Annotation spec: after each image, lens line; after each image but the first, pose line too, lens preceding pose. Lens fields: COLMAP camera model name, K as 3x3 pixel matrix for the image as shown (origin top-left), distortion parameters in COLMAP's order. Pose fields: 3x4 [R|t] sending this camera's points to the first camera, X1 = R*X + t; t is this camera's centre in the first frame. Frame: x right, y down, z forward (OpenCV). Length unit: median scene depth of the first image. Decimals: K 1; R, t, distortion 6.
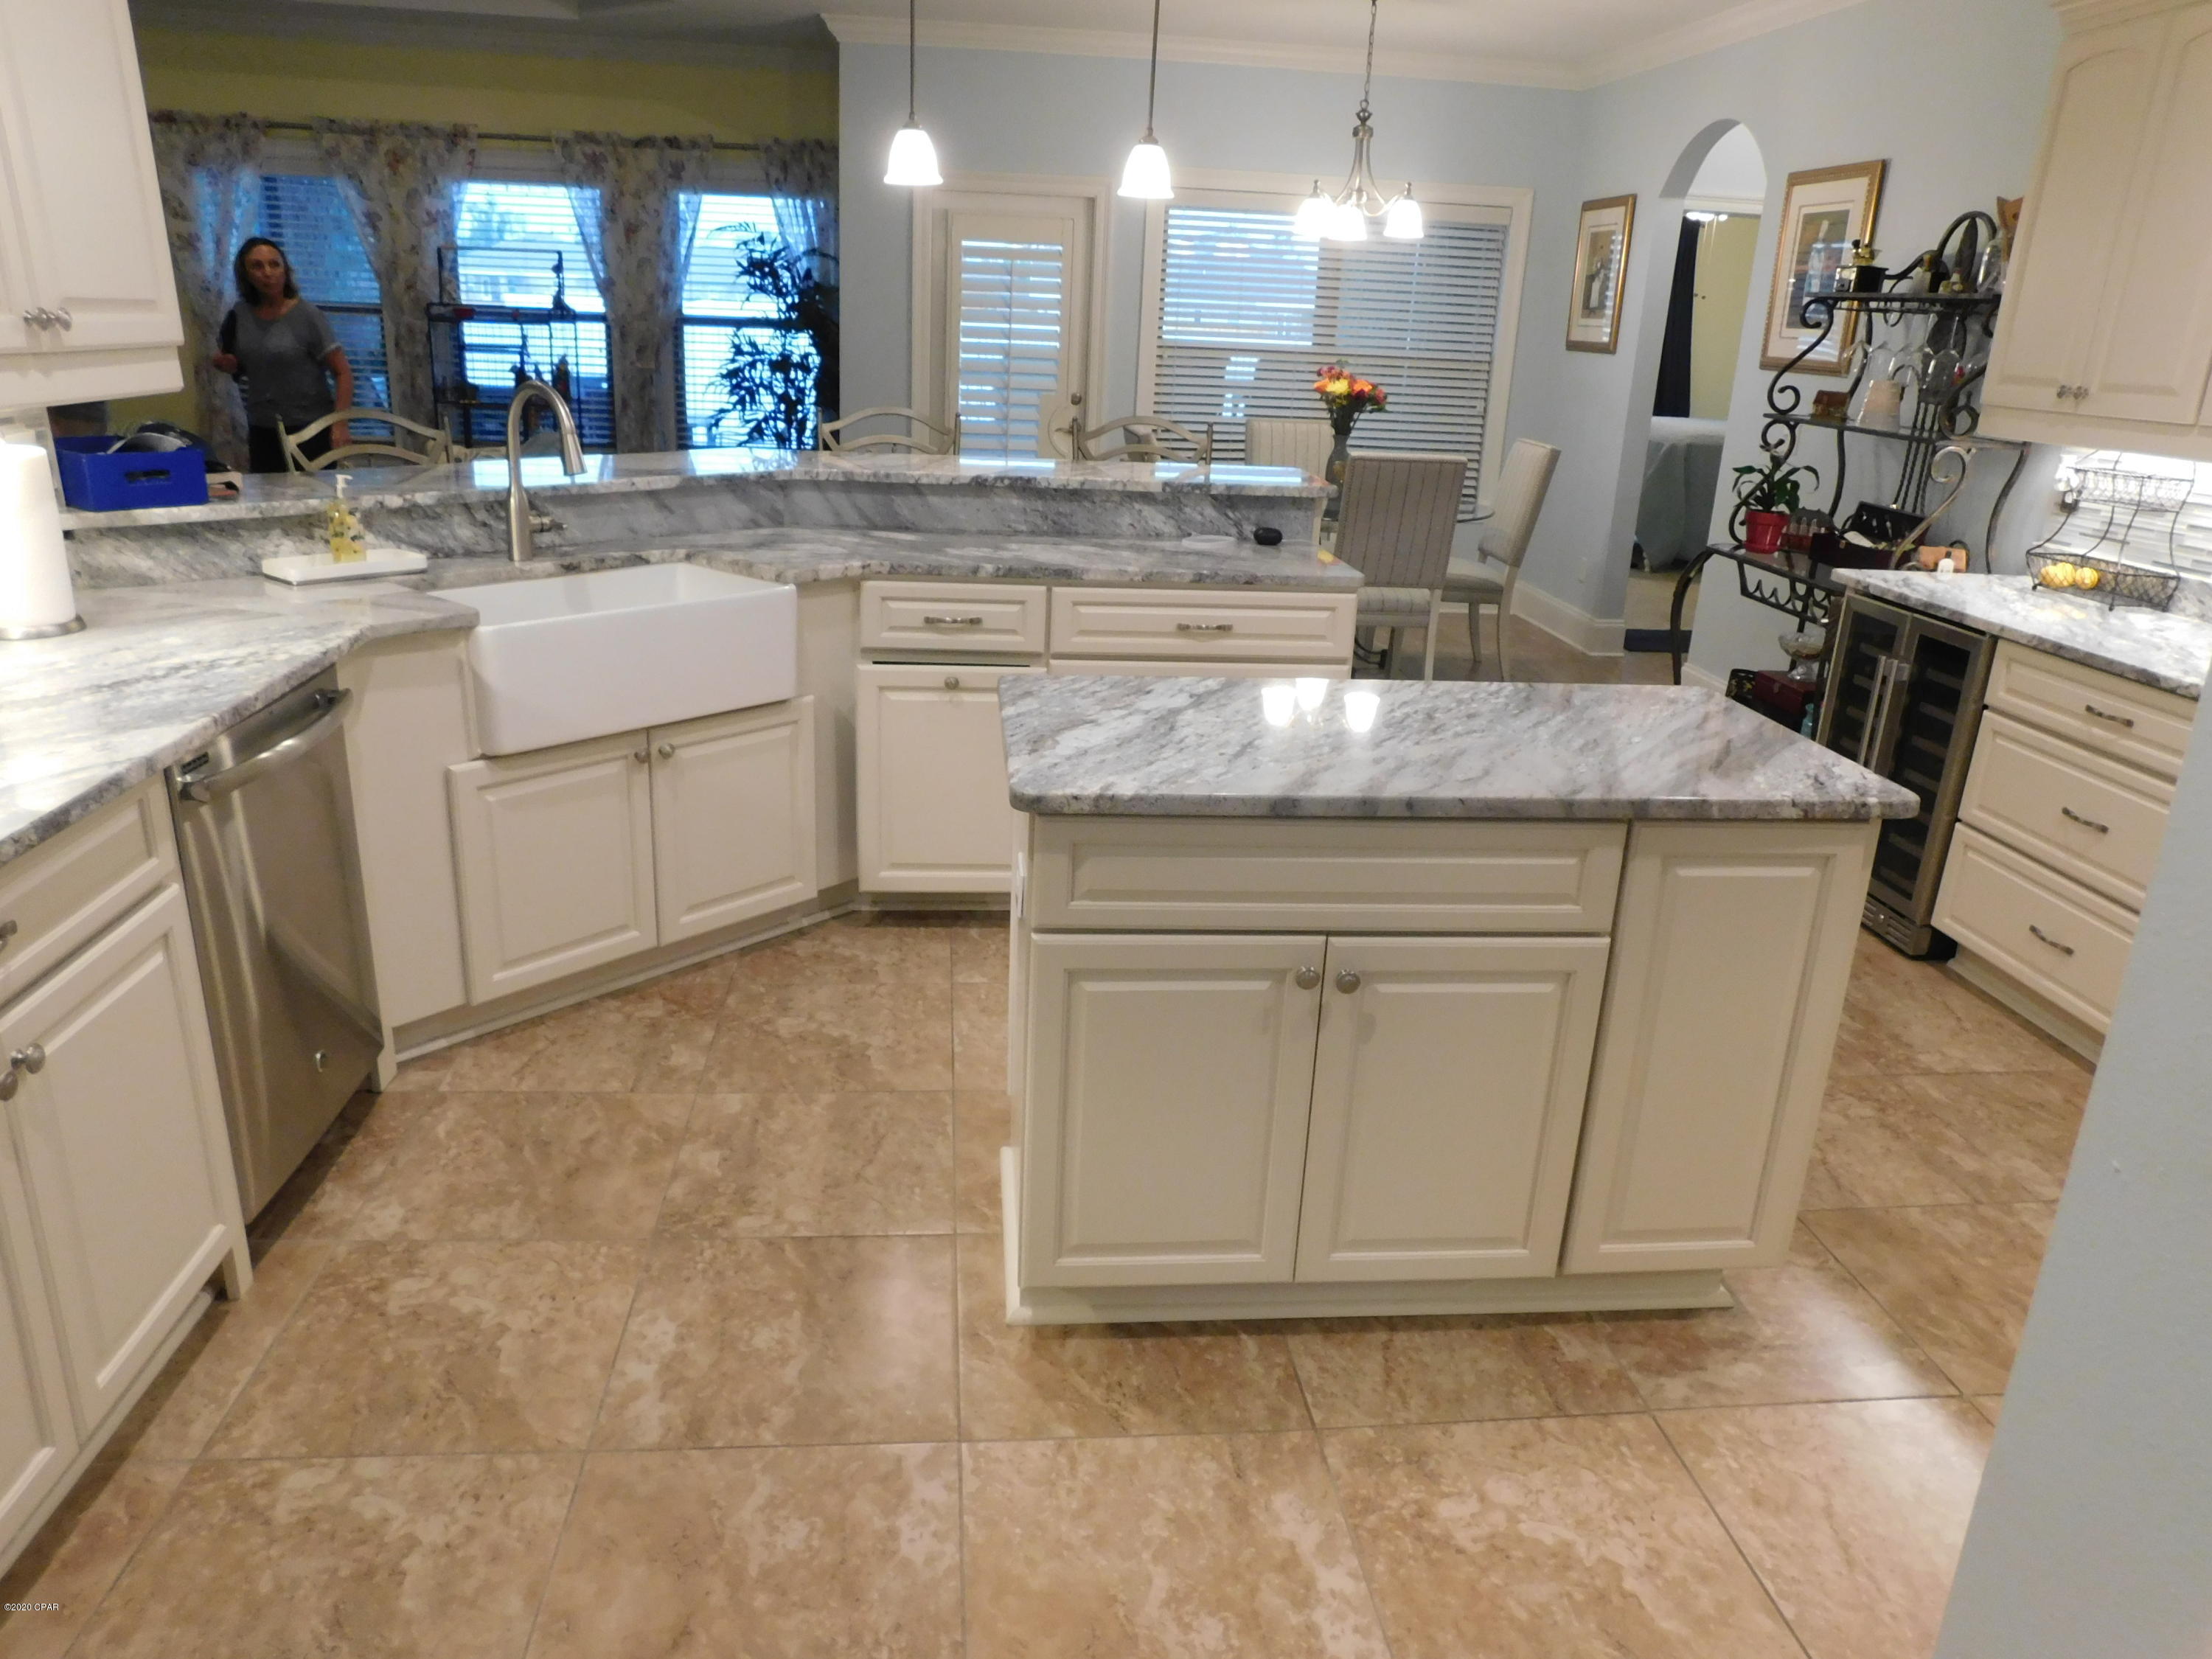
lens RADIAL K [[1548.9, 0, 1107.7], [0, 1548.9, 833.9], [0, 0, 1]] dist [-0.062102, 0.055676]
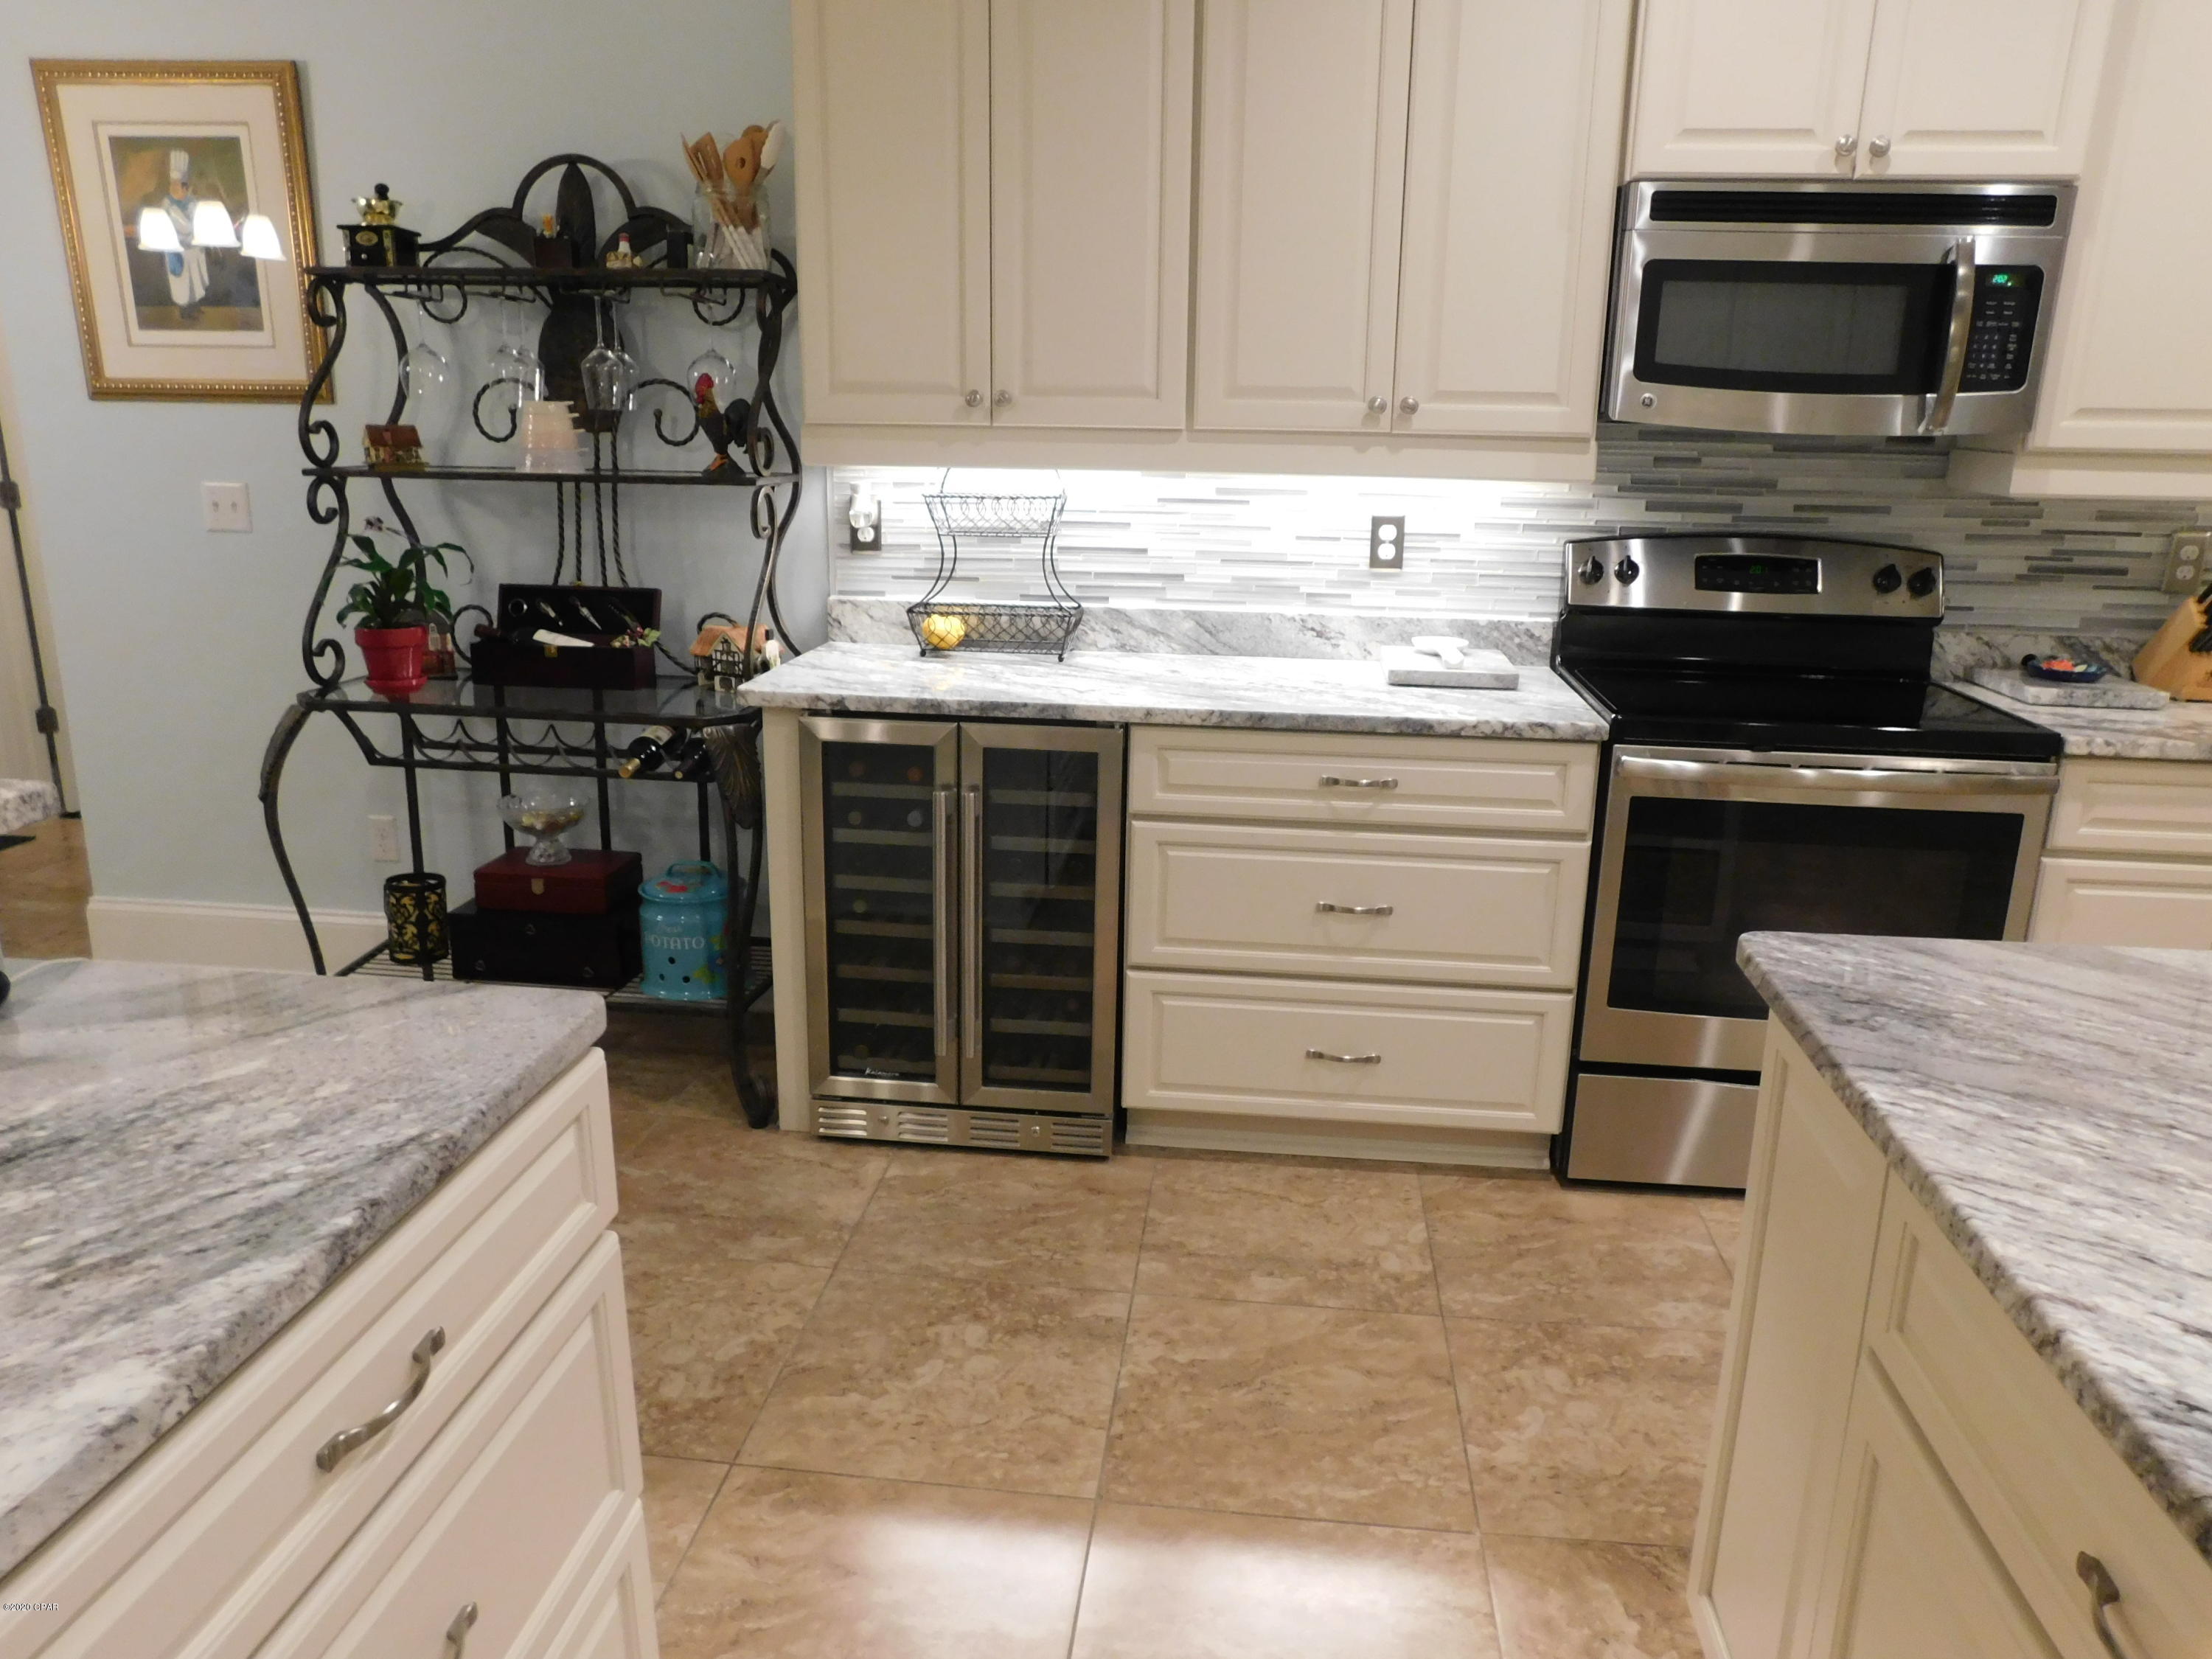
lens RADIAL K [[1548.9, 0, 1113.0], [0, 1548.9, 832.9], [0, 0, 1]] dist [-0.062102, 0.055676]
pose [[0.217169, -0.296326, 0.930069, -0.129640], [0.310179, 0.924374, 0.222085, -0.237971], [-0.925541, 0.240258, 0.292660, 0.759264]]
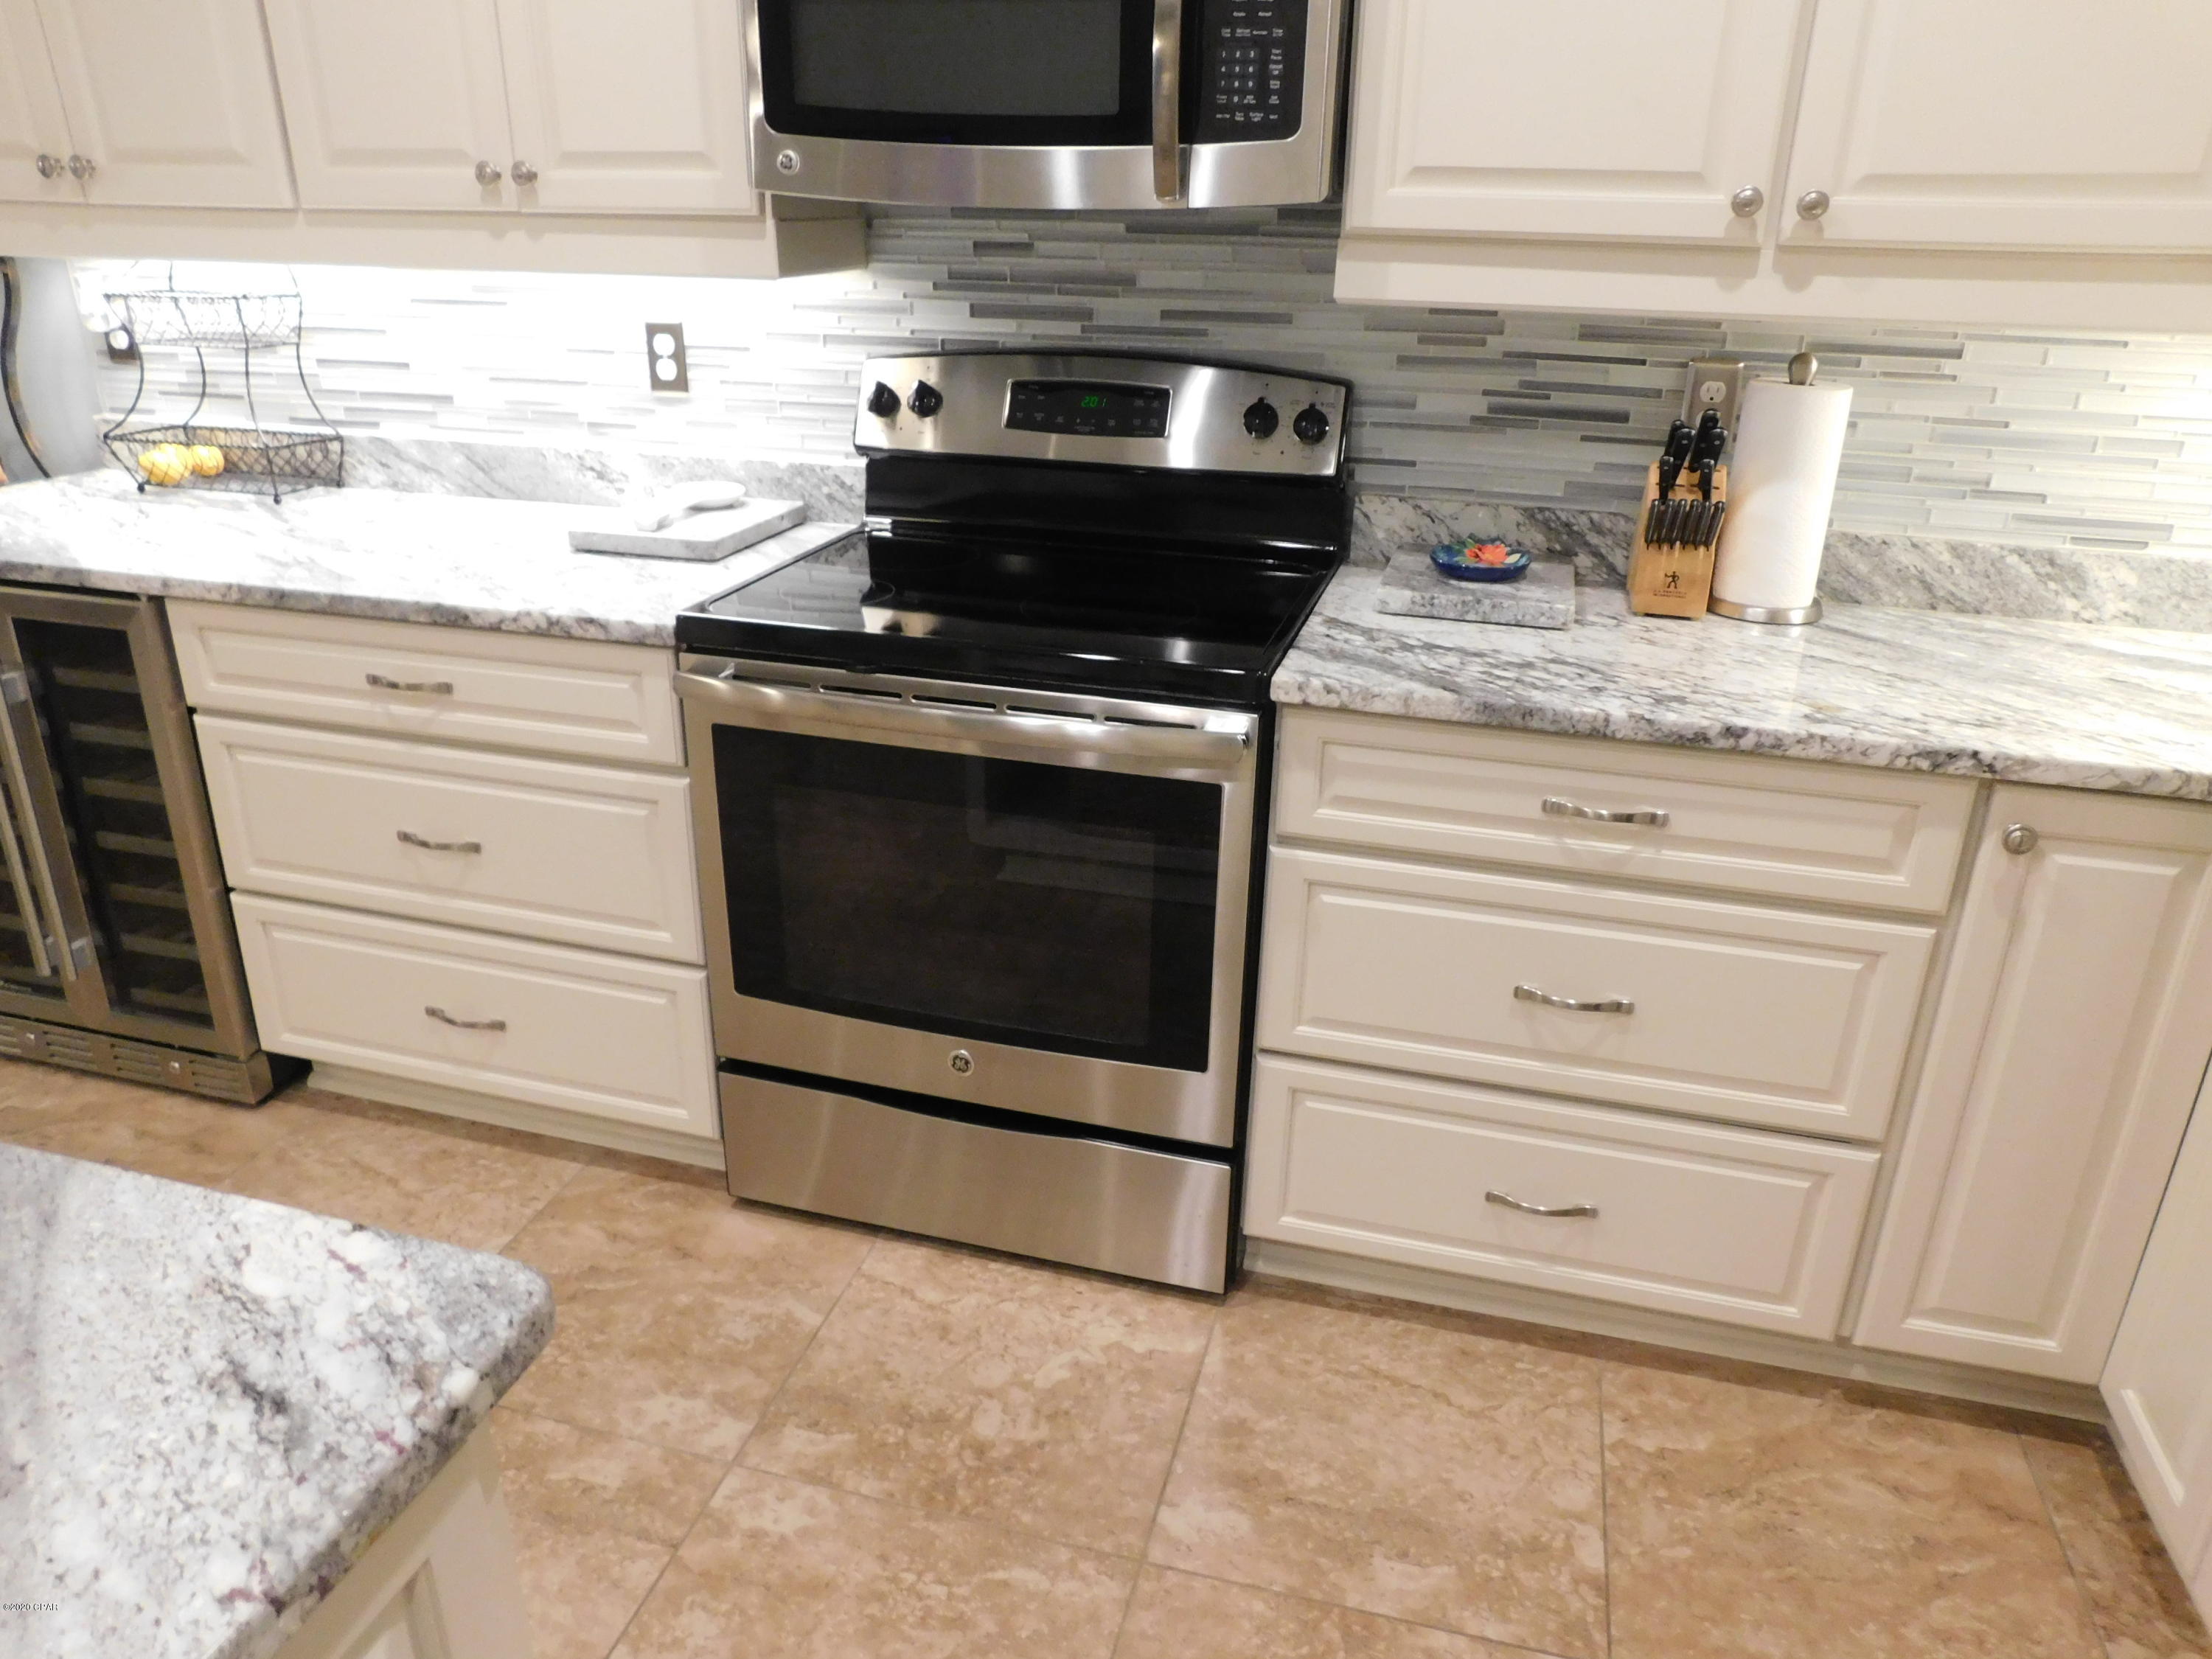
lens RADIAL K [[1548.9, 0, 1106.2], [0, 1548.9, 829.7], [0, 0, 1]] dist [-0.062102, 0.055676]
pose [[0.377573, -0.394993, 0.837507, 0.180613], [0.300020, 0.907850, 0.292911, -0.104436], [-0.876029, 0.140673, 0.461286, 0.396215]]
